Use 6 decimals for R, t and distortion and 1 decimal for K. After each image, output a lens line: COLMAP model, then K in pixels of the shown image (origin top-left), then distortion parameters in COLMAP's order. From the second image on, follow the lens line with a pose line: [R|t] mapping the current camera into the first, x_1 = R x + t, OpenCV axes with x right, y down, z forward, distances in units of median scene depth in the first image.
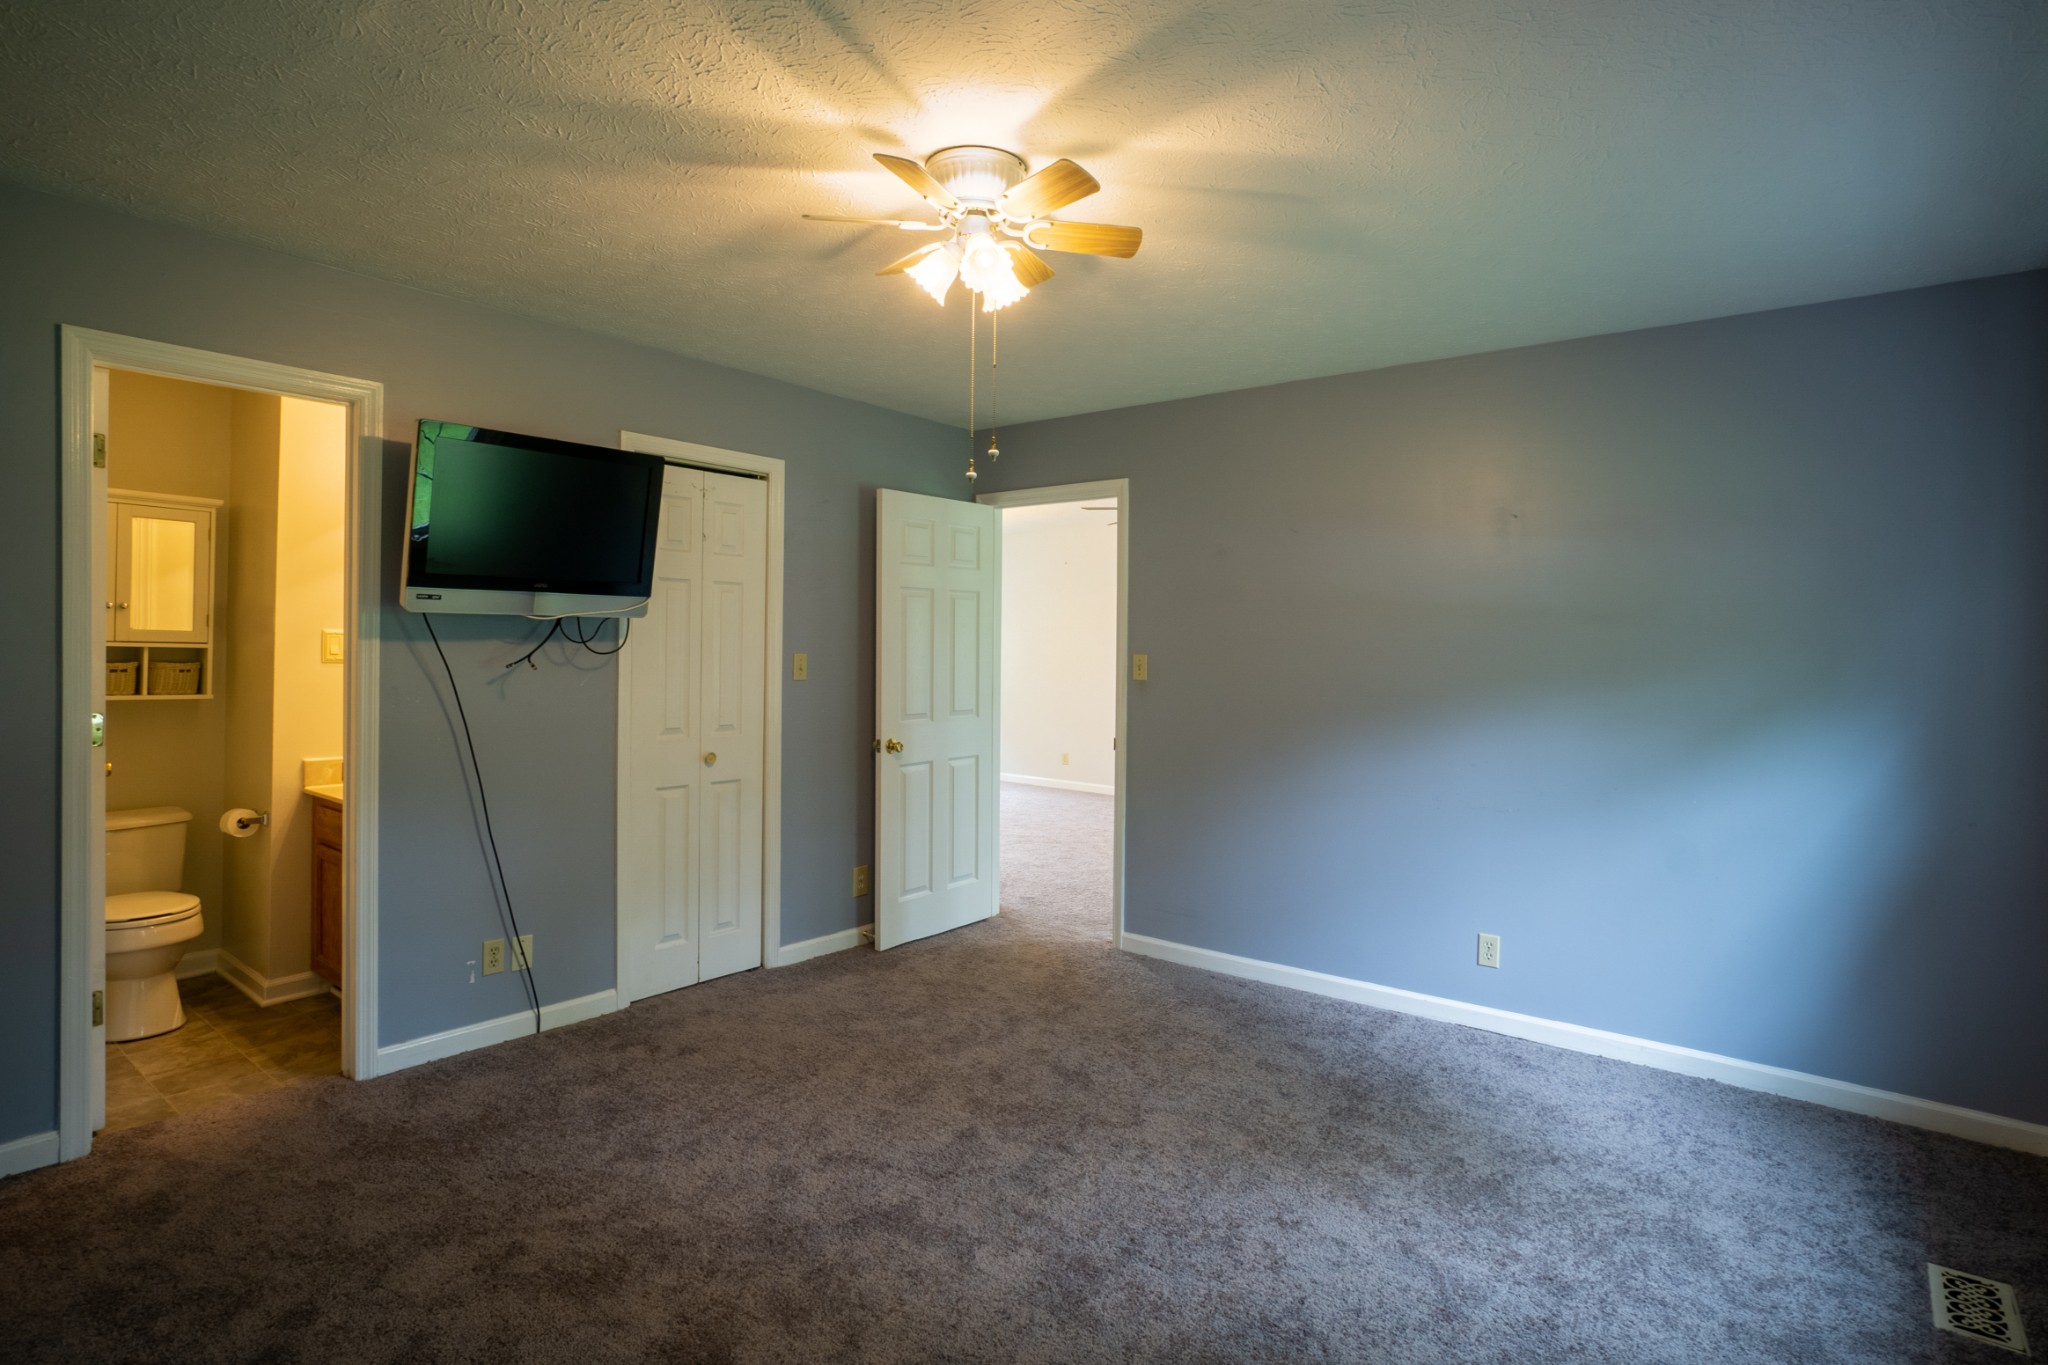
lens RADIAL K [[1003.6, 0, 1023.4], [0, 1003.6, 669.7], [0, 0, 1]] dist [-0.018467, 0.015066]
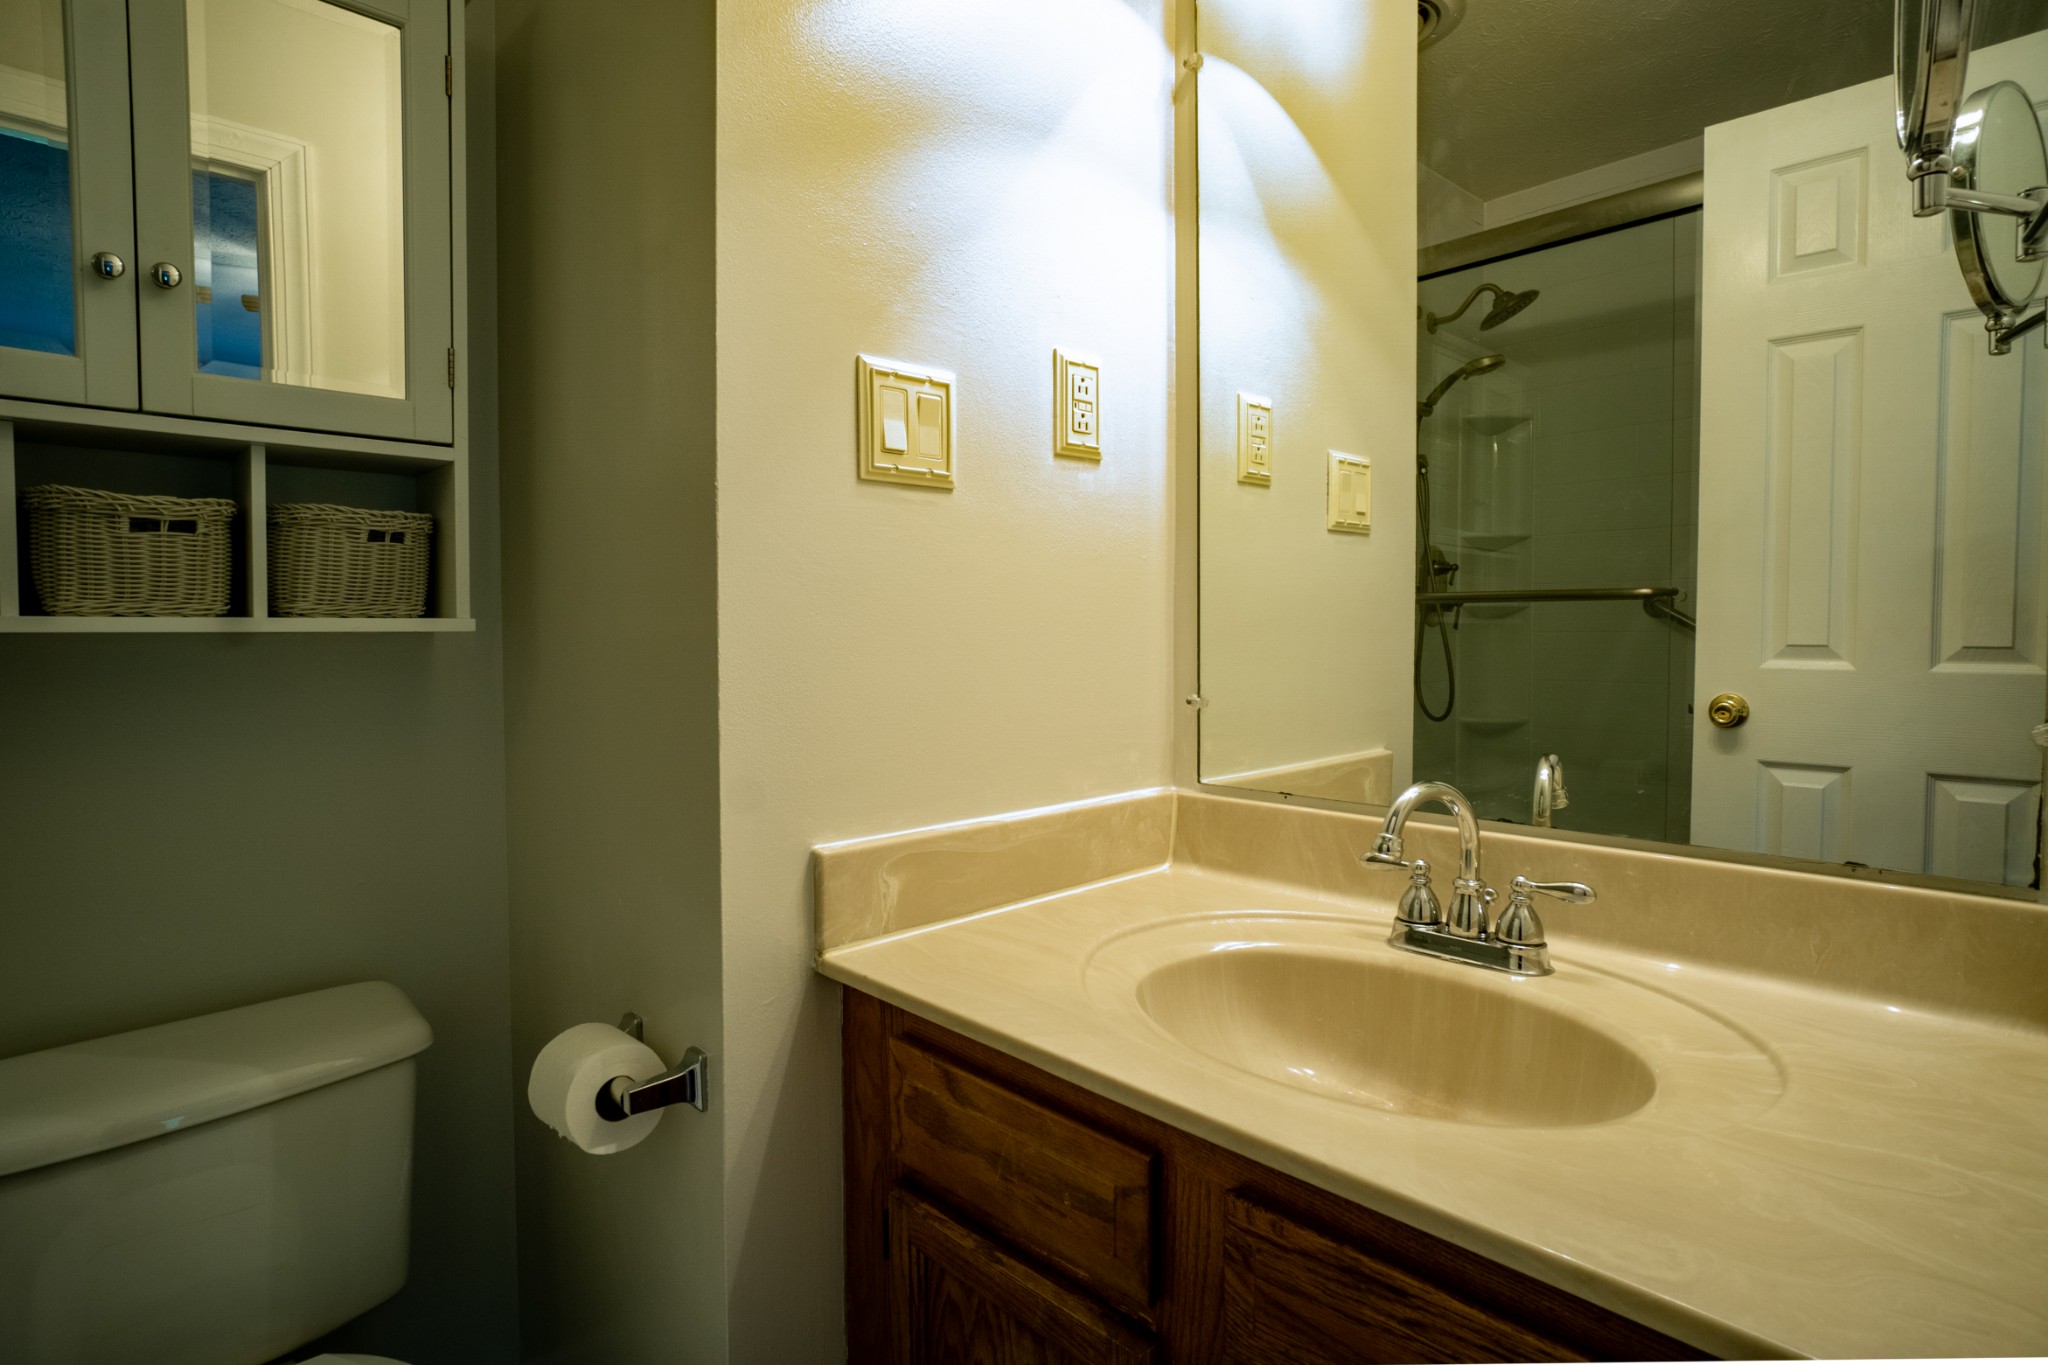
lens RADIAL K [[1003.6, 0, 1023.4], [0, 1003.6, 669.7], [0, 0, 1]] dist [-0.018467, 0.015066]
pose [[0.992828, -0.020455, -0.117790, -0.633692], [0.023386, 0.999449, 0.023559, 0.038181], [0.117243, -0.026144, 0.992759, 0.744995]]
